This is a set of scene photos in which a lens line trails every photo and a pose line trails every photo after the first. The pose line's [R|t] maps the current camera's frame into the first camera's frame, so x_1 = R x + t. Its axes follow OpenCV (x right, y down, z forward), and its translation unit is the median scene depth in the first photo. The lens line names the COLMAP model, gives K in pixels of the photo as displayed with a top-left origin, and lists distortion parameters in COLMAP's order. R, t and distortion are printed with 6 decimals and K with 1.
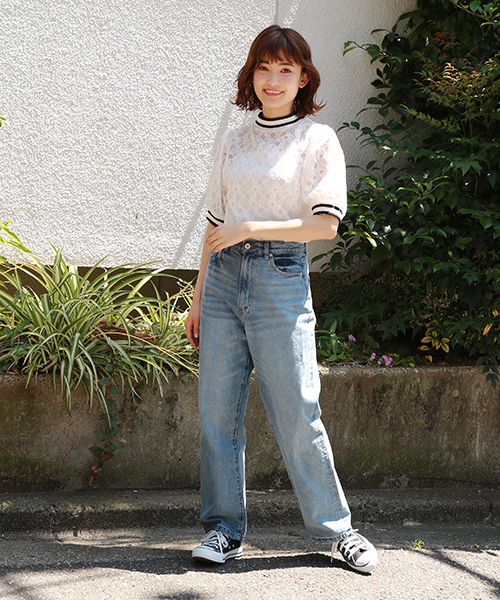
lens RADIAL K [[1171.6, 0, 250.0], [0, 1171.6, 300.0], [0, 0, 1]] dist [0.073733, 0.205529]
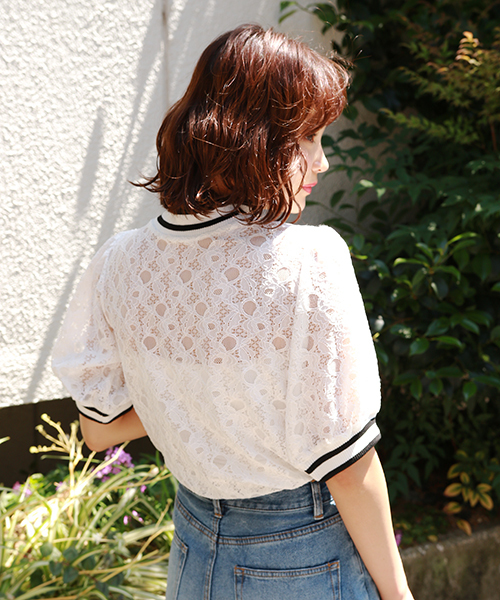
lens RADIAL K [[1205.4, 0, 250.0], [0, 1205.4, 300.0], [0, 0, 1]] dist [0.070743, 0.283604]
pose [[0.995691, -0.081037, 0.045088, 0.024764], [0.078473, 0.995343, 0.055988, -0.106723], [-0.049415, -0.052208, 0.997413, 0.374044]]
